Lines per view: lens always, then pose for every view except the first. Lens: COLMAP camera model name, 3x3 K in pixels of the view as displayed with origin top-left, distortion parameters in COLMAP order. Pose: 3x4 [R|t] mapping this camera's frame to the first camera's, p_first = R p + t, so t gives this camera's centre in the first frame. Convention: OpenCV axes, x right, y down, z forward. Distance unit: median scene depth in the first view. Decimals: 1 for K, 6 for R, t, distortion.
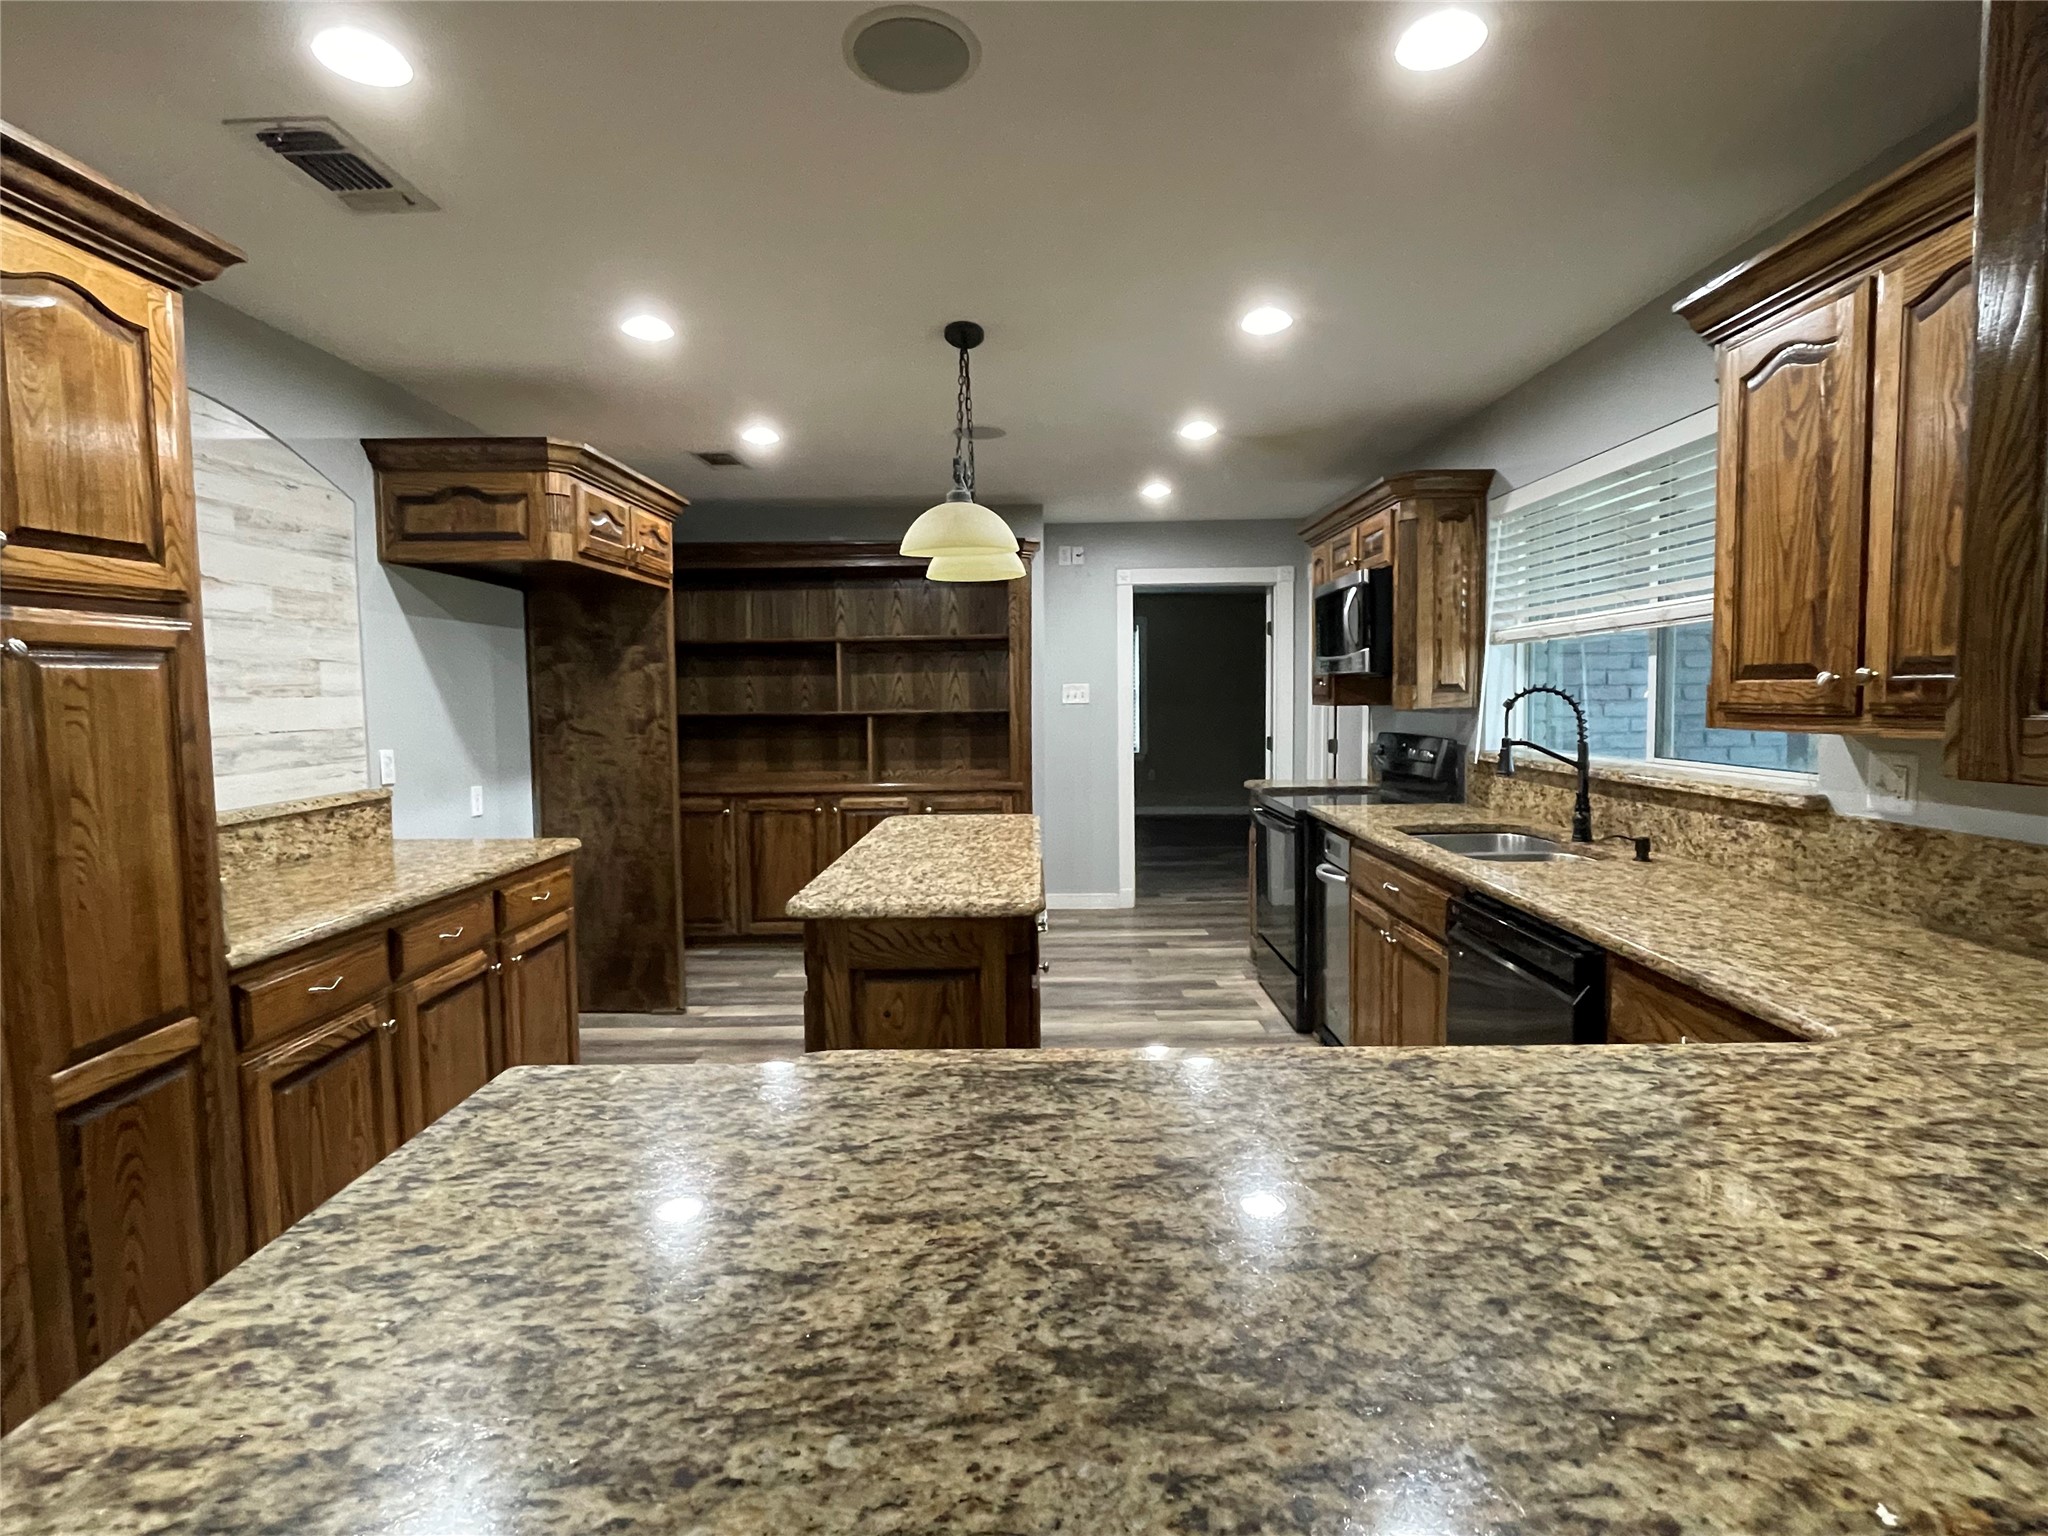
lens RADIAL K [[1012.1, 0, 1026.8], [0, 1012.1, 762.9], [0, 0, 1]] dist [-0.005071, -0.000049]
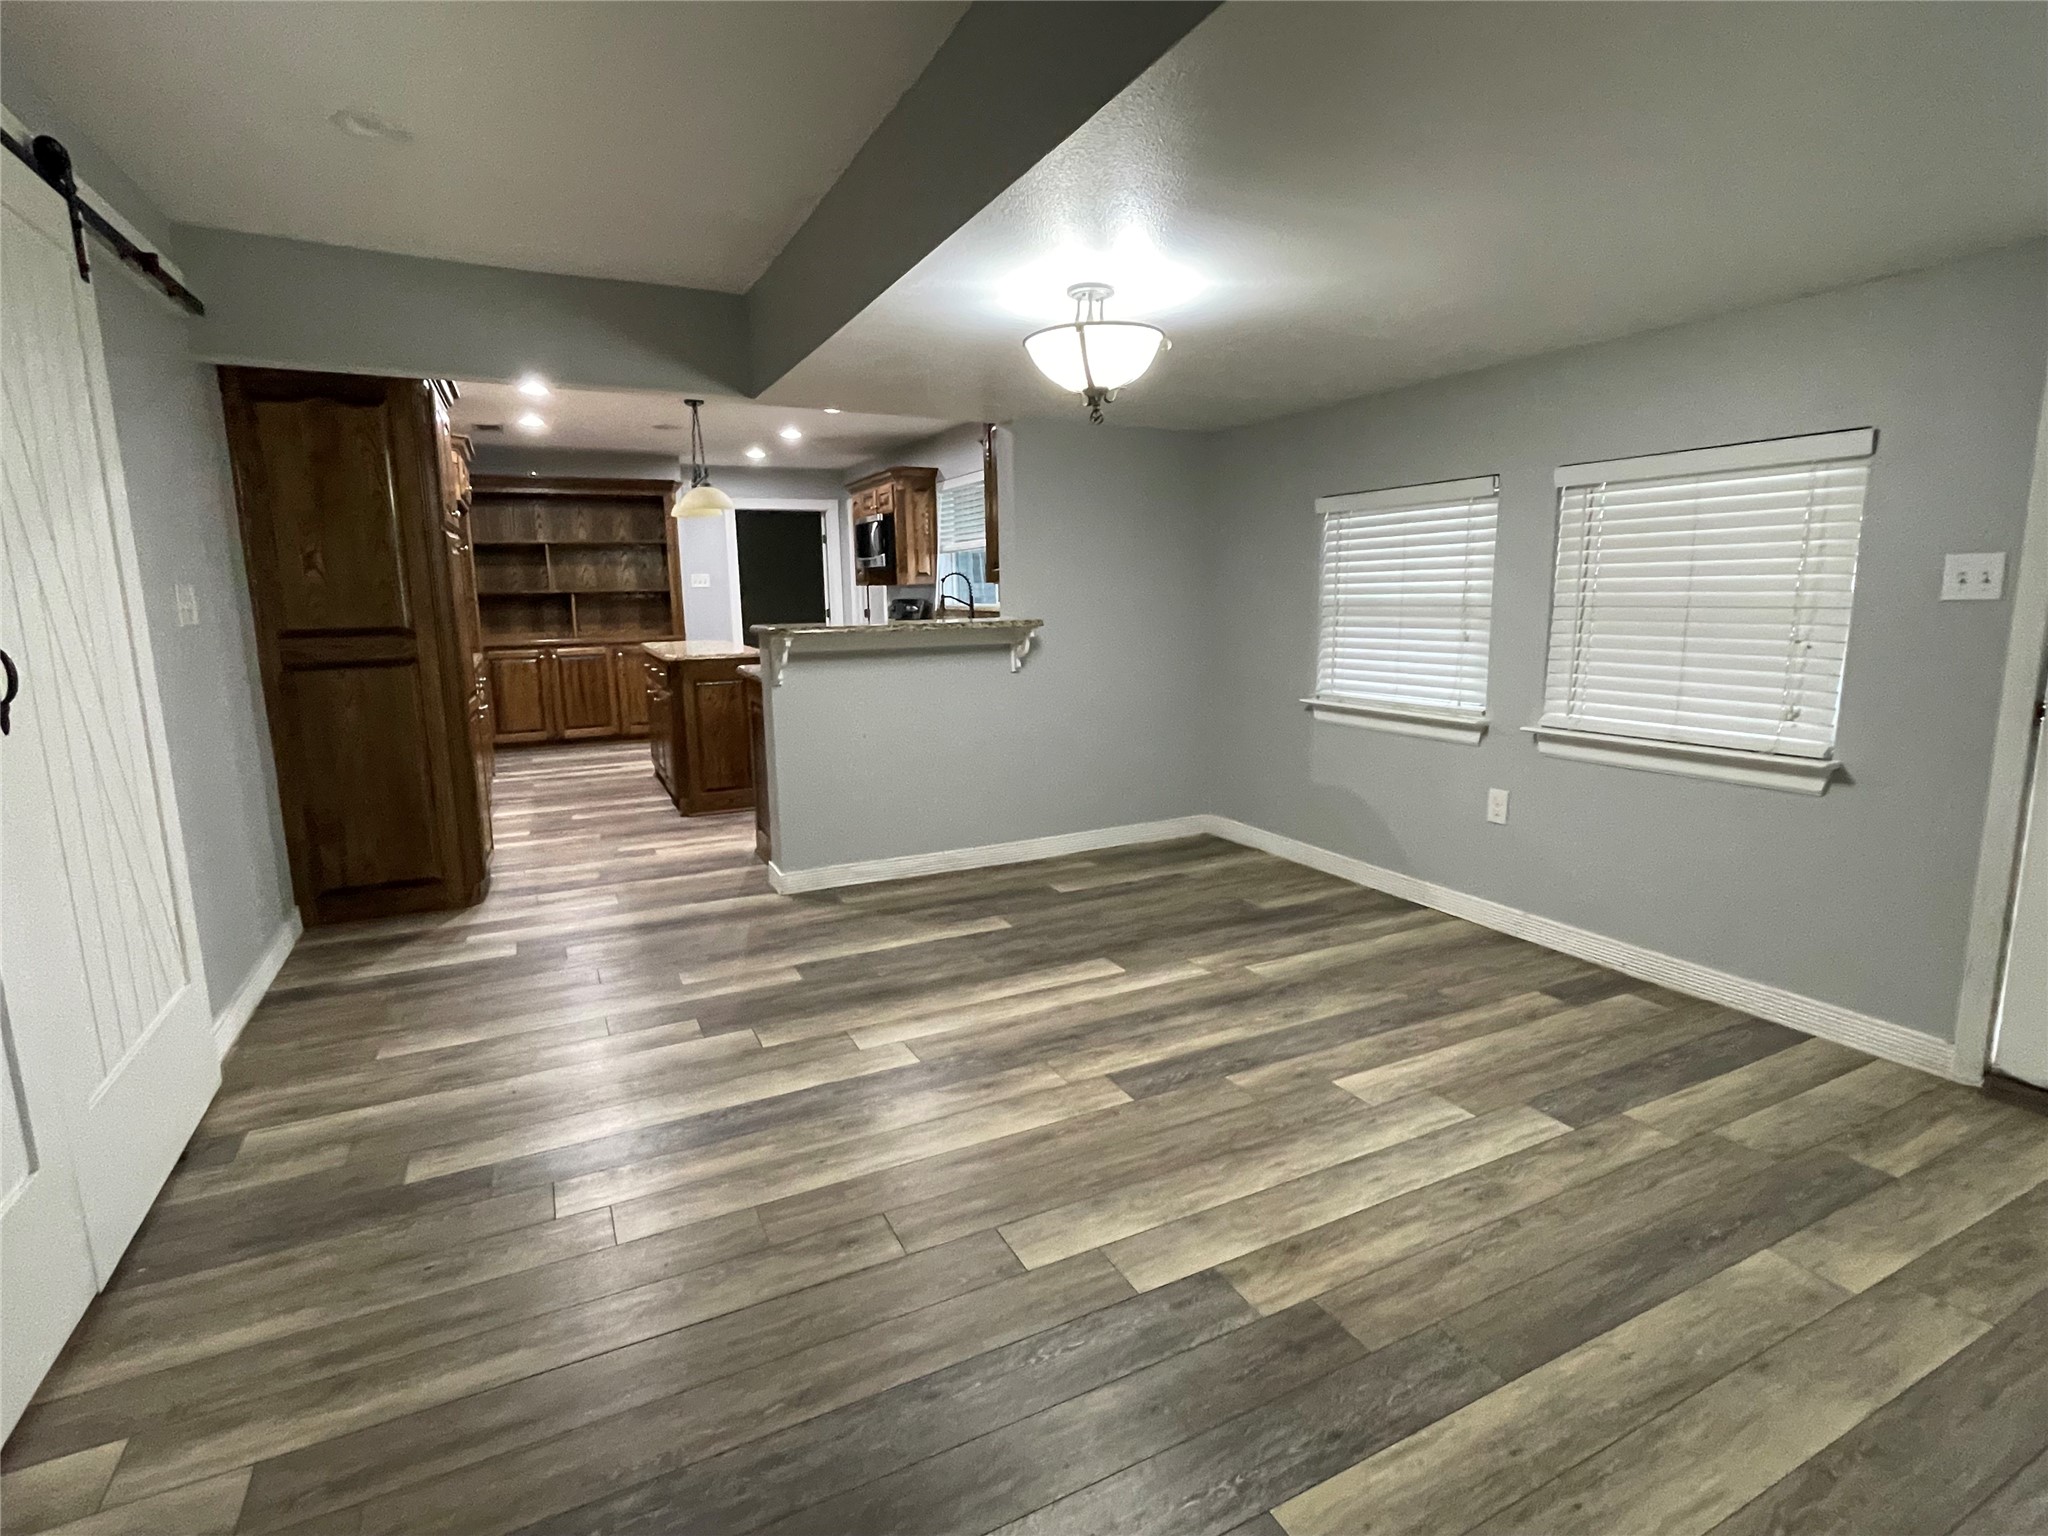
lens RADIAL K [[1012.1, 0, 1022.8], [0, 1012.1, 765.1], [0, 0, 1]] dist [-0.005071, -0.000049]
pose [[0.899190, -0.077279, 0.430679, -0.264851], [0.033091, 0.993472, 0.109175, 0.078437], [-0.436305, -0.083918, 0.895877, -0.810921]]
